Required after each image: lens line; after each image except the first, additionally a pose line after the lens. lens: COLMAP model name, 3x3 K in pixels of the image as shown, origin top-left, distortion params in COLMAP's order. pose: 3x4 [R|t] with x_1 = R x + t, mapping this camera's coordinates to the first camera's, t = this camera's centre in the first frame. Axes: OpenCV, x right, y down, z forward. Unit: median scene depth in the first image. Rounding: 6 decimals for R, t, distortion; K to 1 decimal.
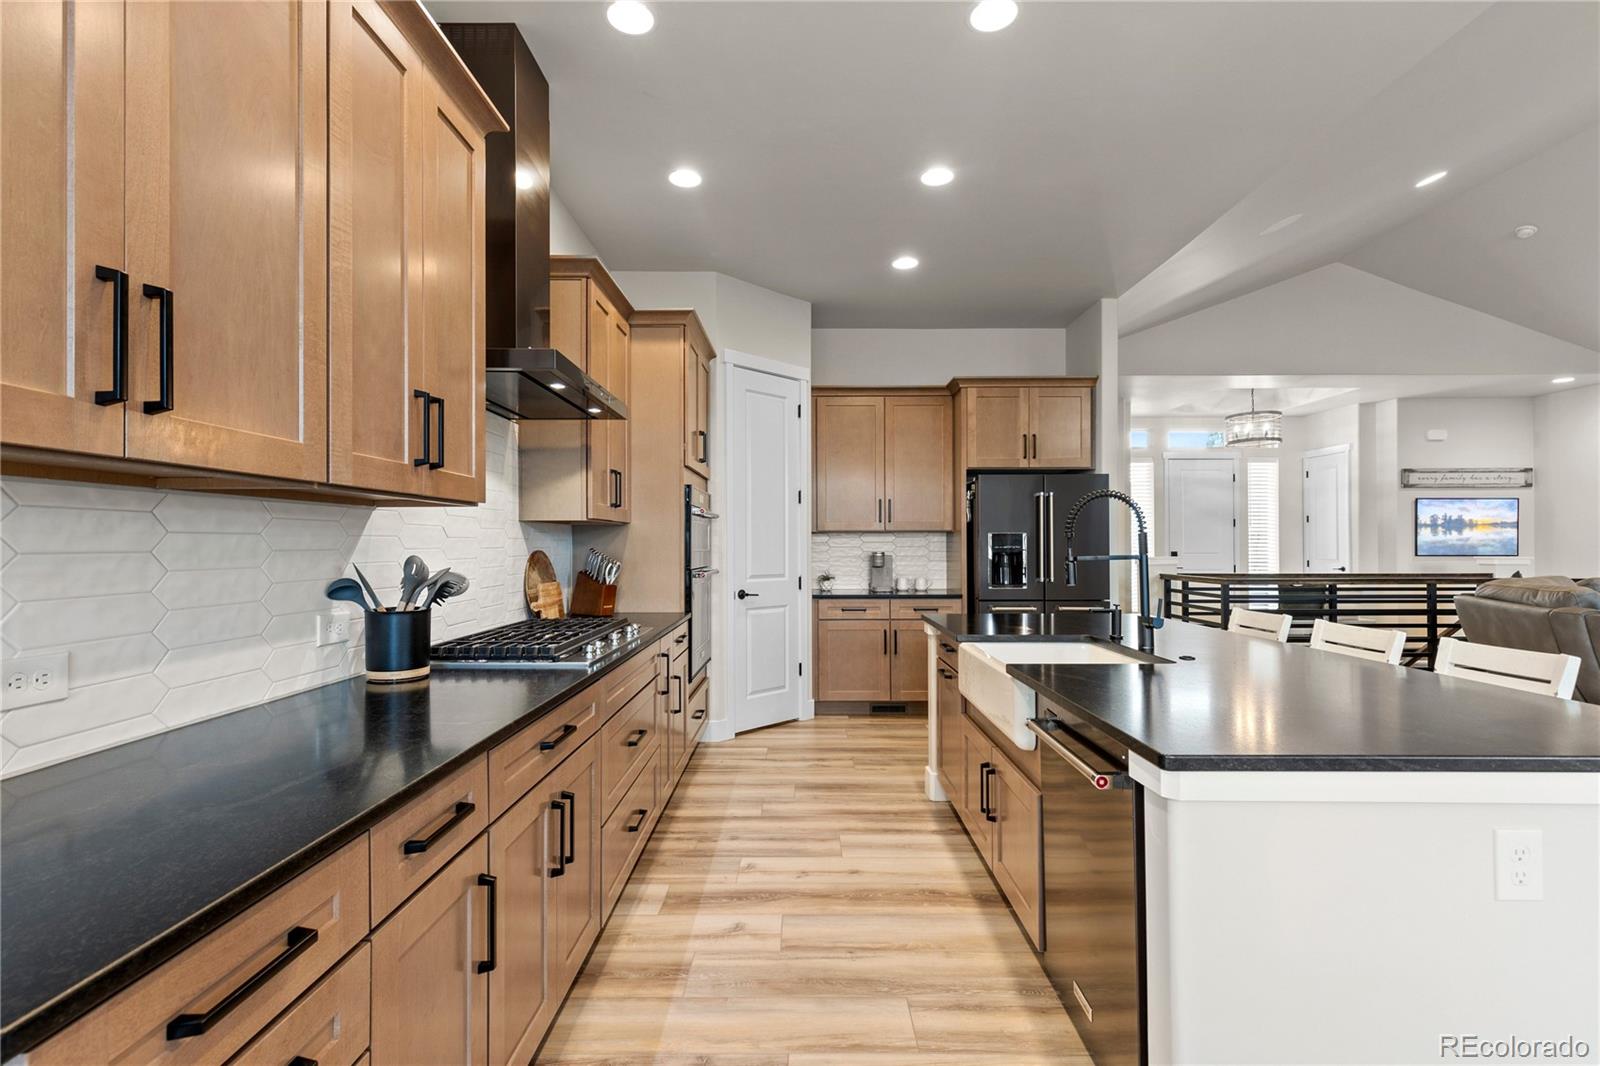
lens RADIAL K [[724.2, 0, 805.7], [0, 724.2, 538.8], [0, 0, 1]] dist [0.004776, -0.001379]
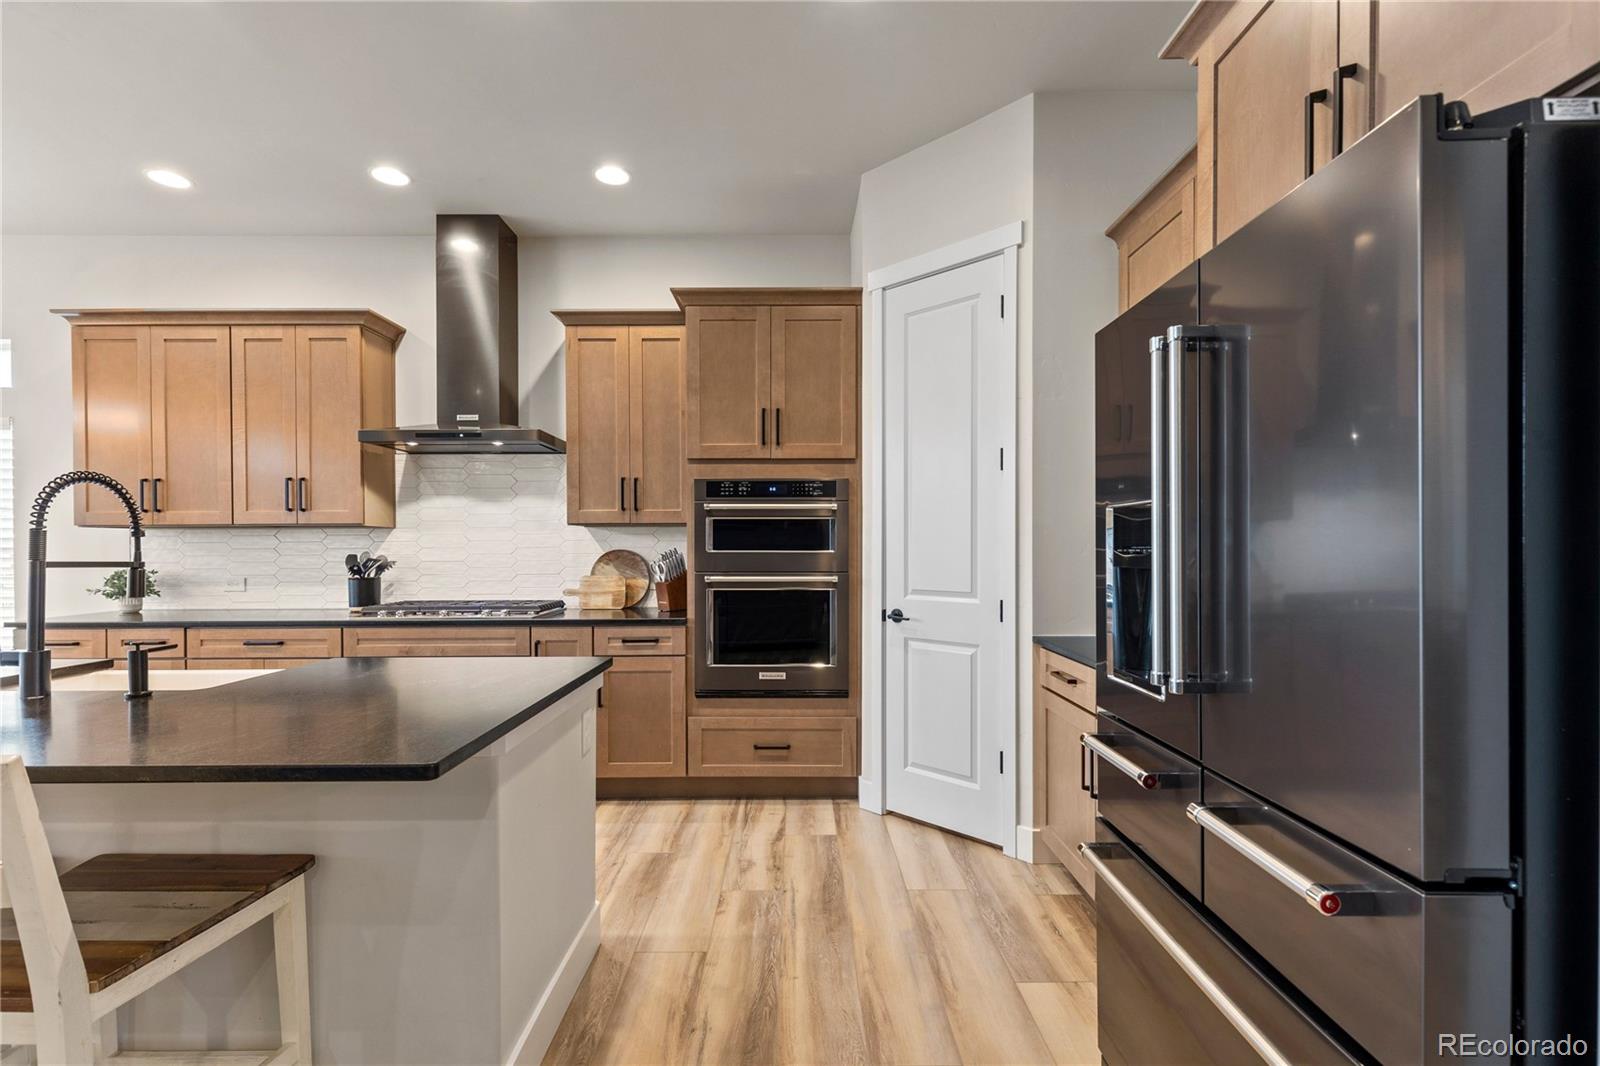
lens RADIAL K [[724.2, 0, 795.9], [0, 724.2, 554.2], [0, 0, 1]] dist [0.004776, -0.001379]
pose [[0.001139, 0.013494, -0.999908, 0.481168], [0.010604, 0.999853, 0.013505, 0.005714], [0.999943, -0.010618, 0.000996, 0.718336]]
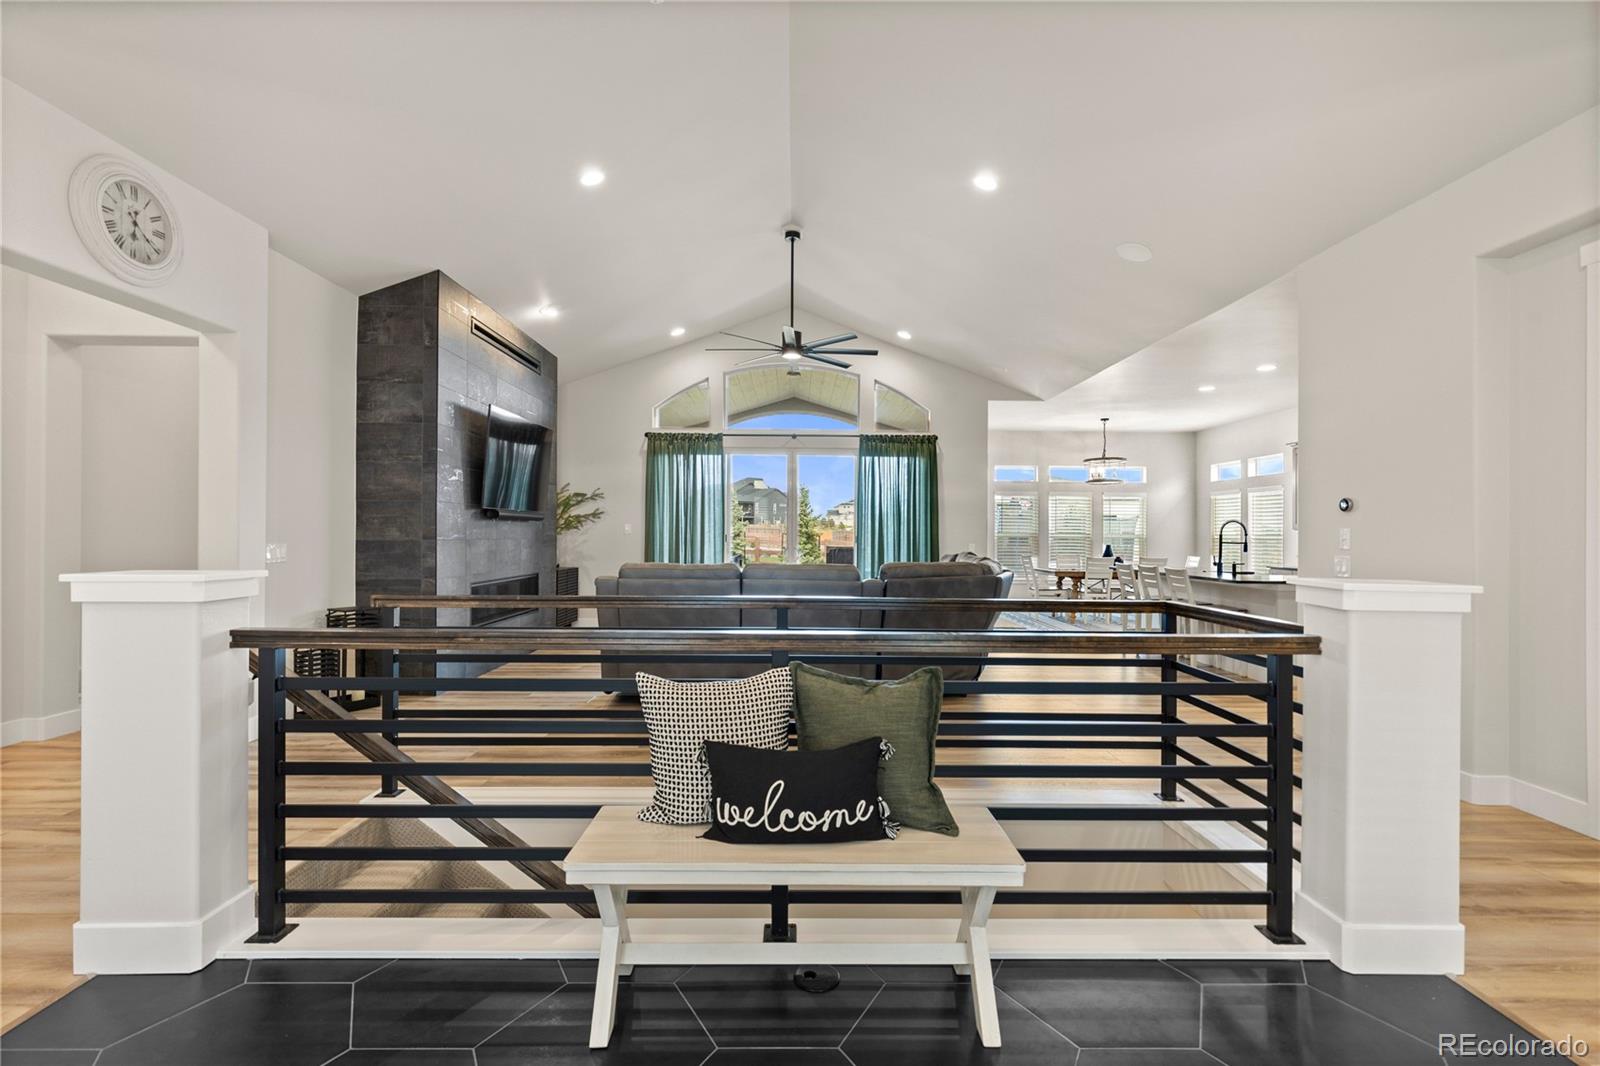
lens RADIAL K [[724.2, 0, 797.9], [0, 724.2, 525.6], [0, 0, 1]] dist [0.004776, -0.001379]
pose [[-0.999945, -0.010324, -0.001593, 0.908103], [-0.010294, 0.999782, -0.018176, 0.013905], [0.001780, -0.018159, -0.999834, 1.641044]]
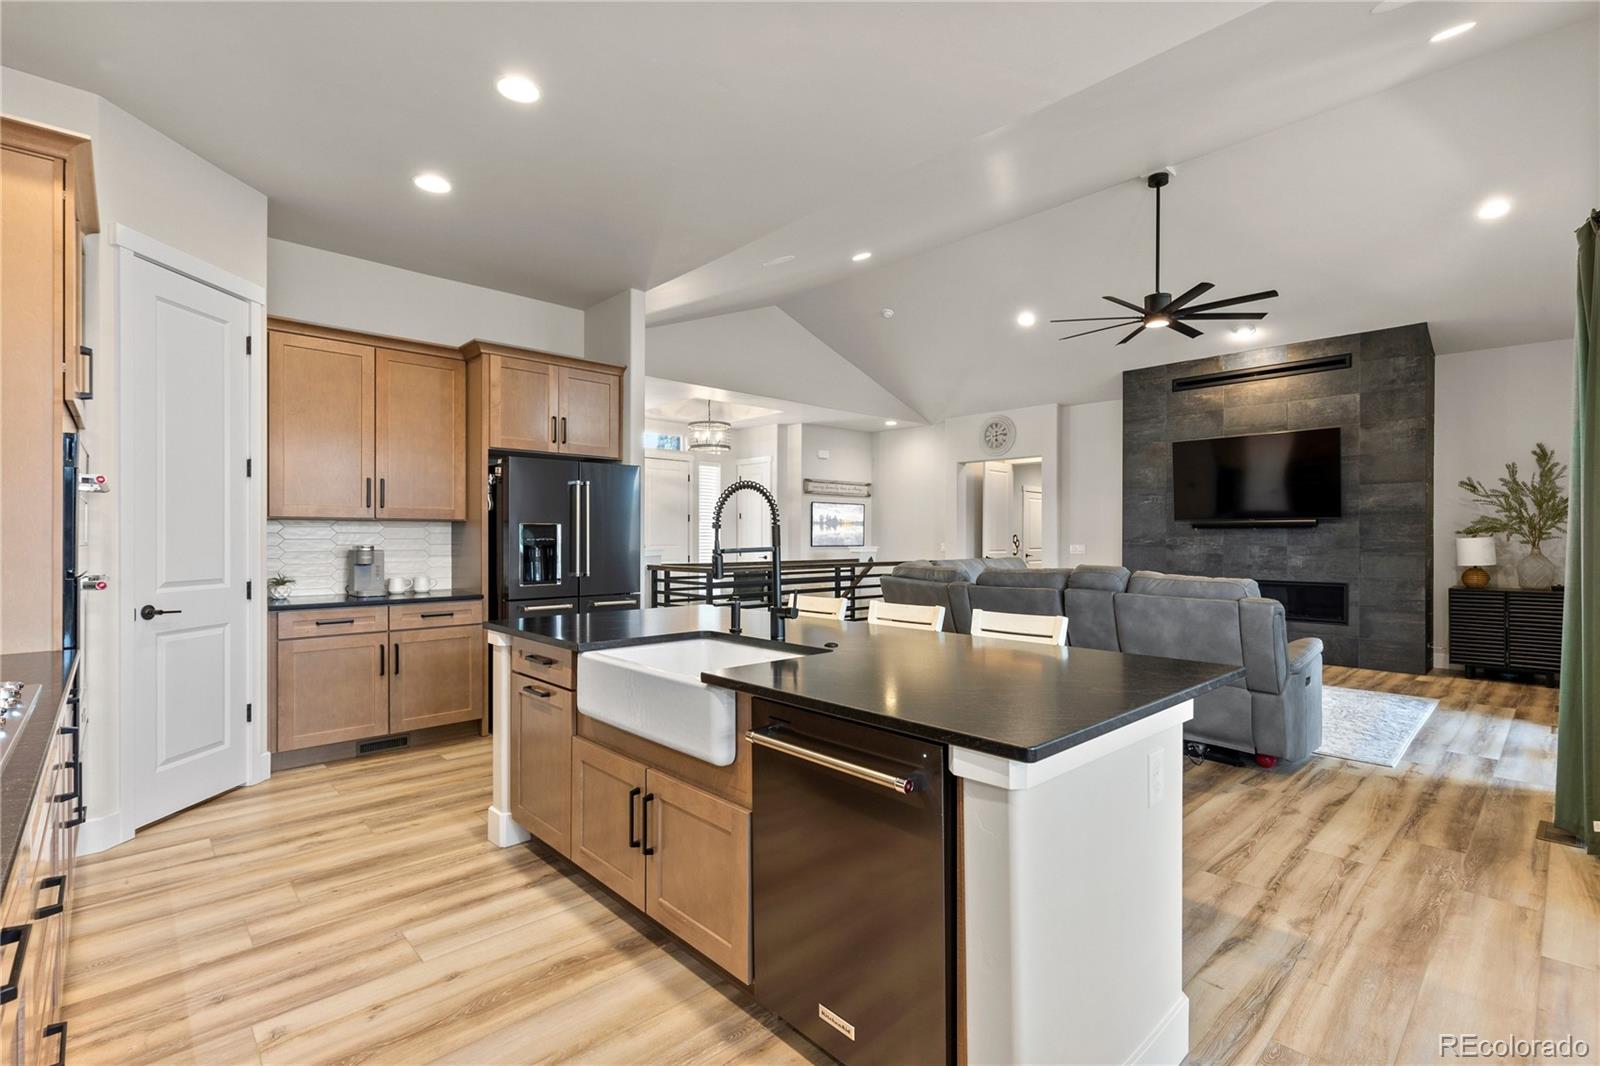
lens RADIAL K [[724.2, 0, 802.0], [0, 724.2, 536.9], [0, 0, 1]] dist [0.004776, -0.001379]
pose [[0.728989, 0.002432, 0.684521, -0.084414], [-0.007565, 0.999961, 0.004504, 0.001361], [-0.684484, -0.008462, 0.728979, 0.100294]]
